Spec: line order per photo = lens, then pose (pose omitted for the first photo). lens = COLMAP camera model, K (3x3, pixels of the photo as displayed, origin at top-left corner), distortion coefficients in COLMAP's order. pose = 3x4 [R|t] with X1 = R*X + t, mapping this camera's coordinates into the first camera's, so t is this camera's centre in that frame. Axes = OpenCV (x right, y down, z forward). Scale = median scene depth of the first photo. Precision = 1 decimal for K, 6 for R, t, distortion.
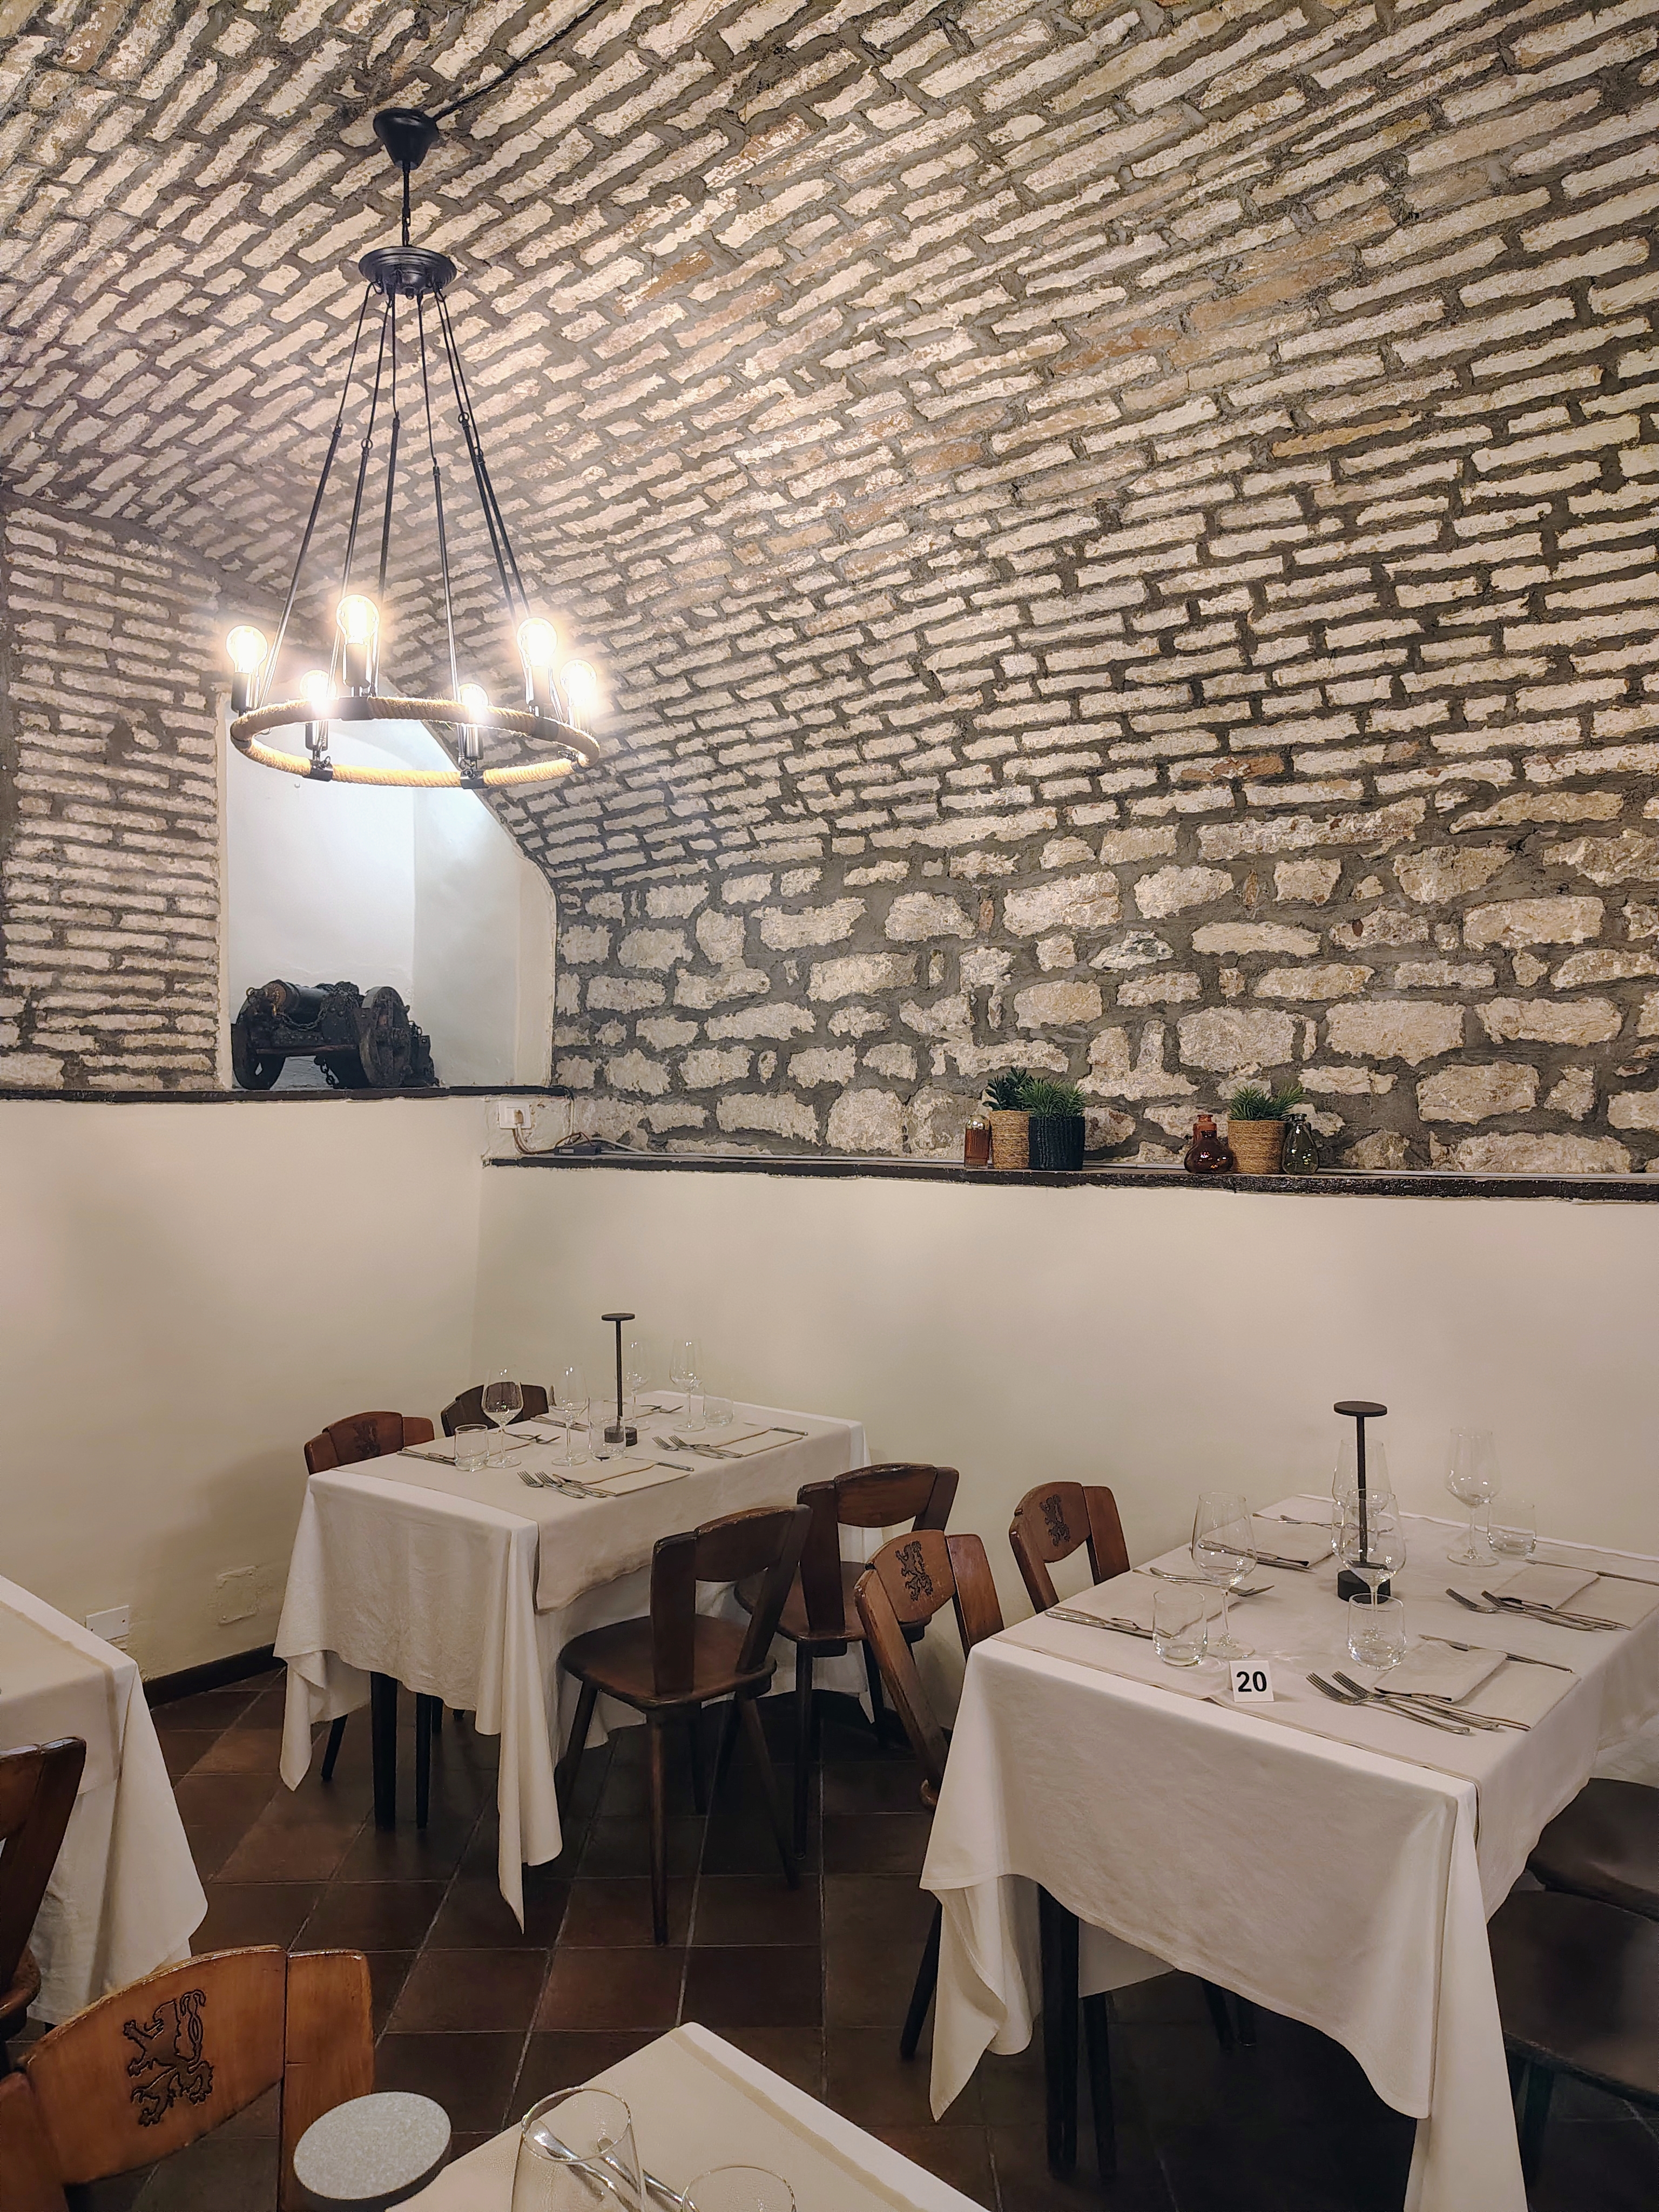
lens RADIAL K [[1533.6, 0, 825.0], [0, 1533.6, 1107.3], [0, 0, 1]] dist [0.026108, -0.011125]
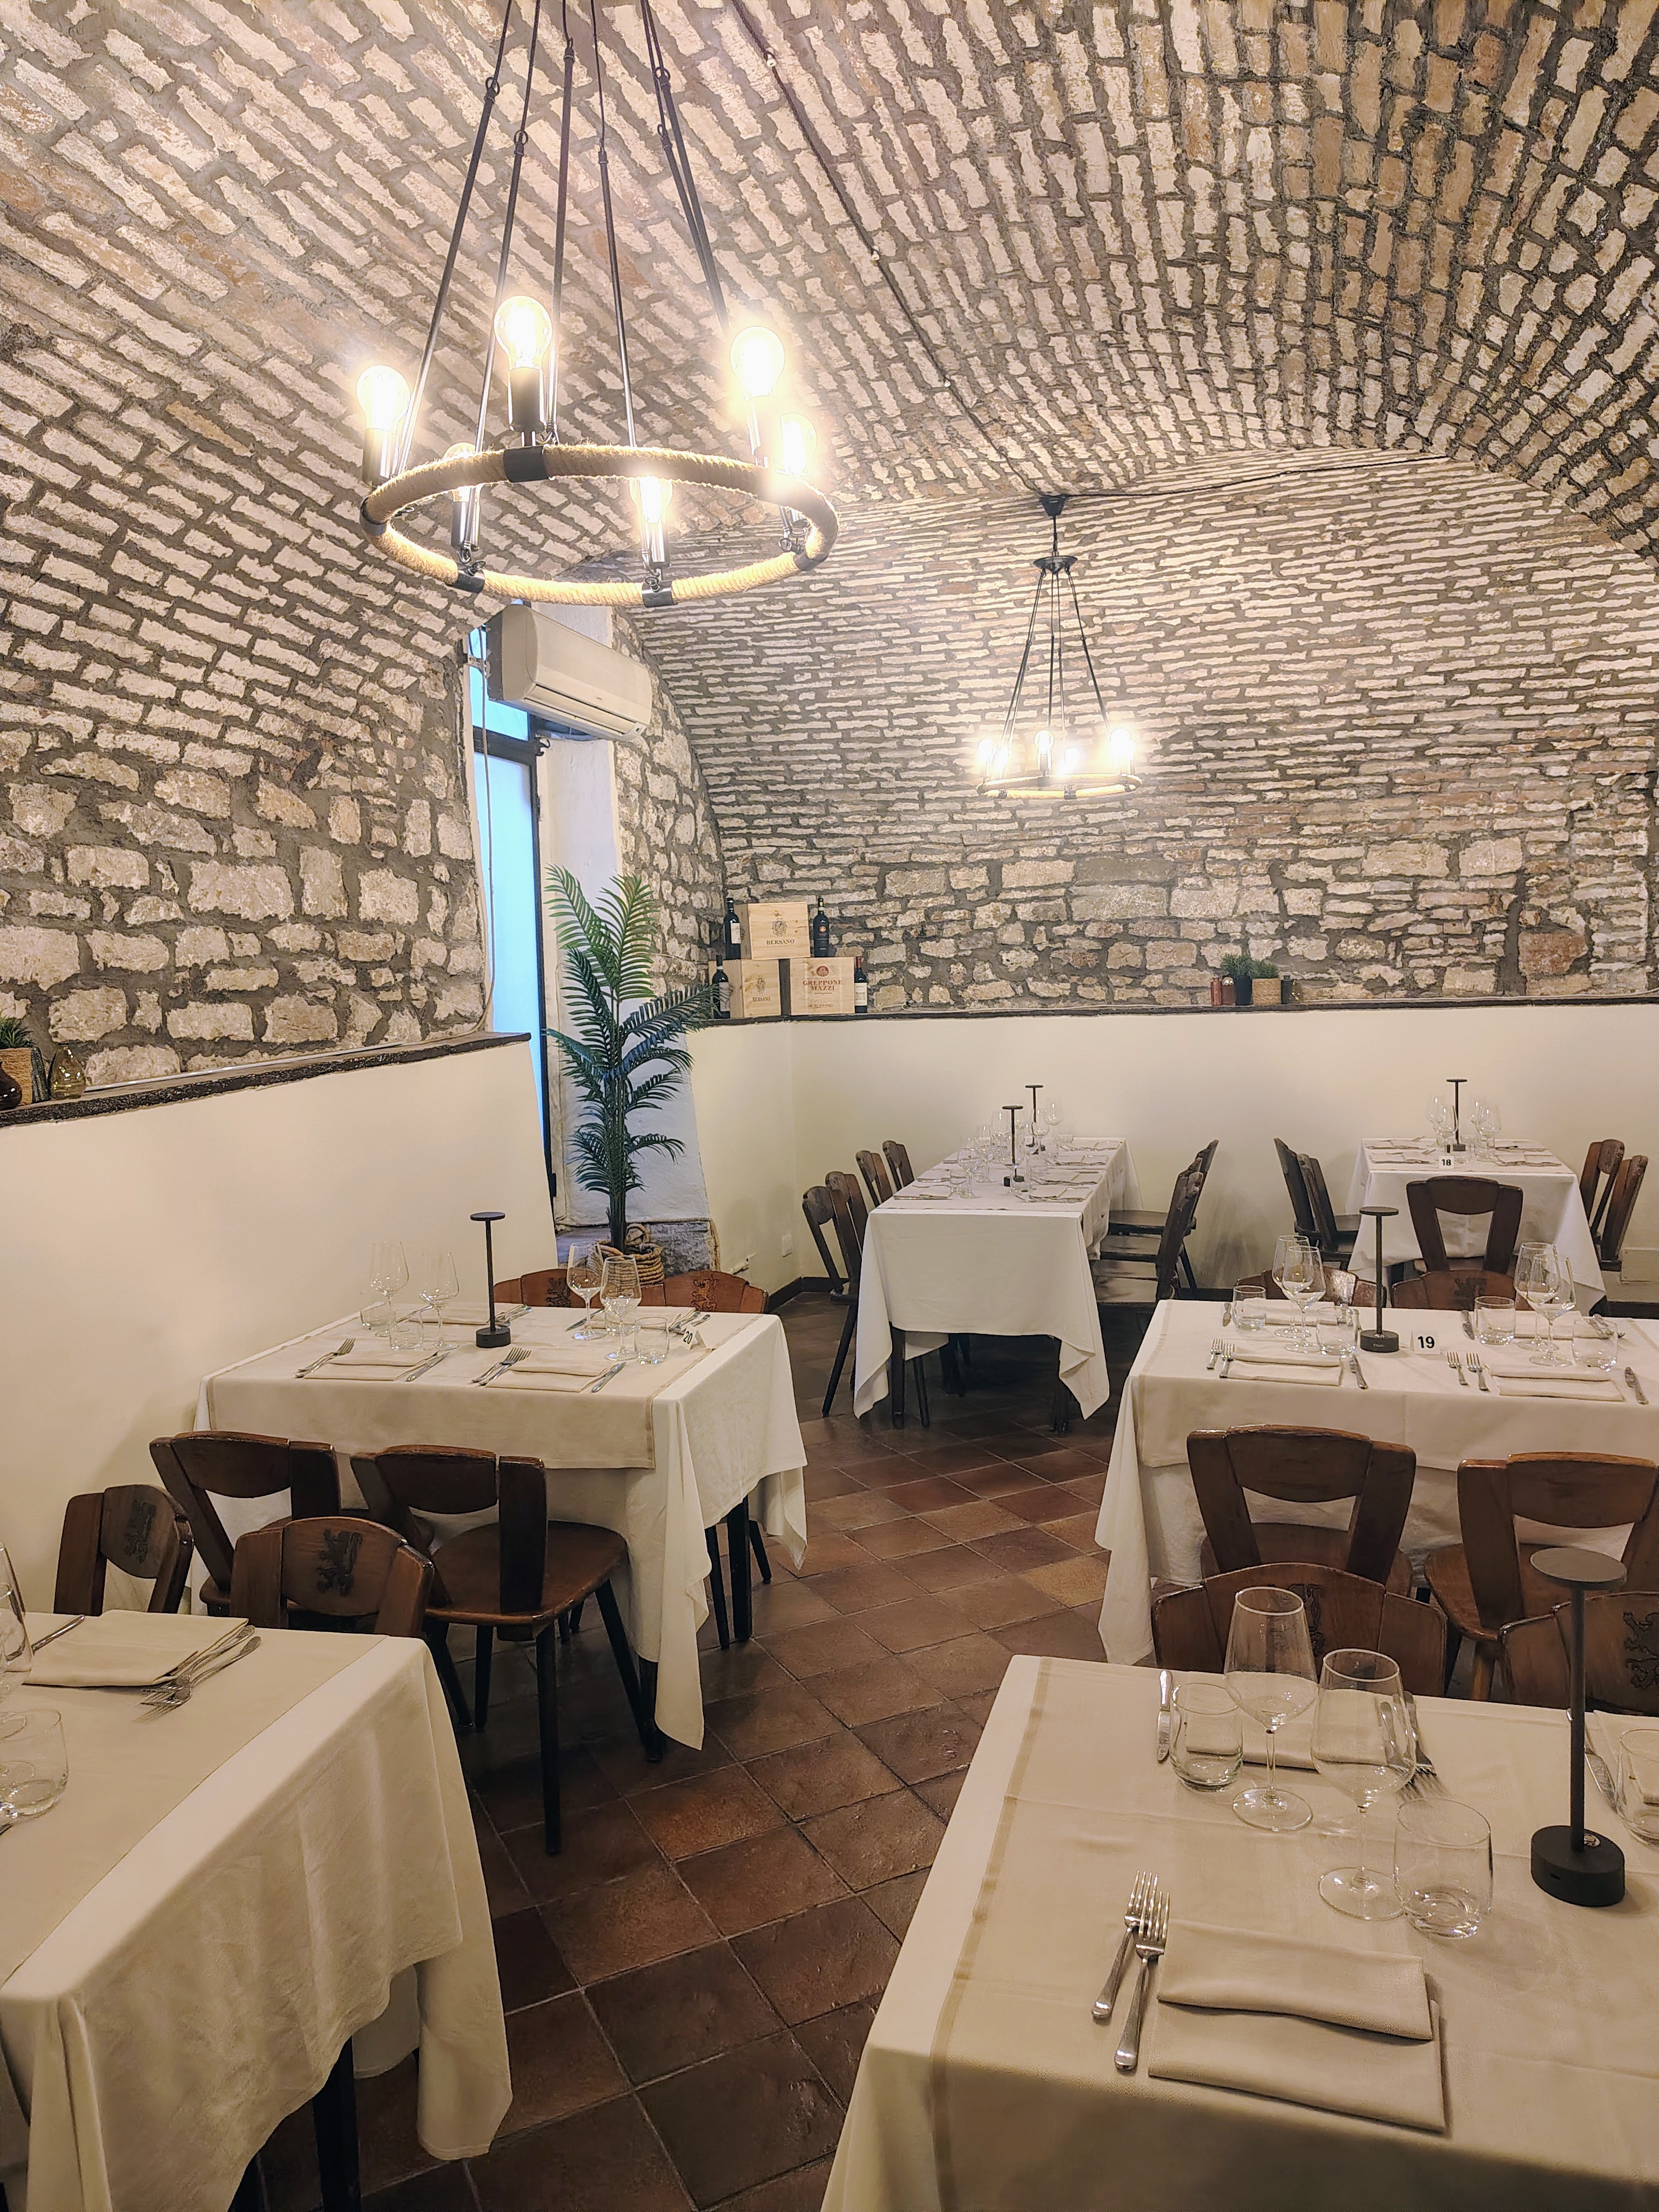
lens RADIAL K [[1533.6, 0, 826.6], [0, 1533.6, 1101.6], [0, 0, 1]] dist [0.026108, -0.011125]
pose [[-0.443557, -0.050903, 0.894800, -0.838314], [0.056246, 0.994837, 0.084476, -0.010913], [-0.894480, 0.087799, -0.438404, 1.040841]]
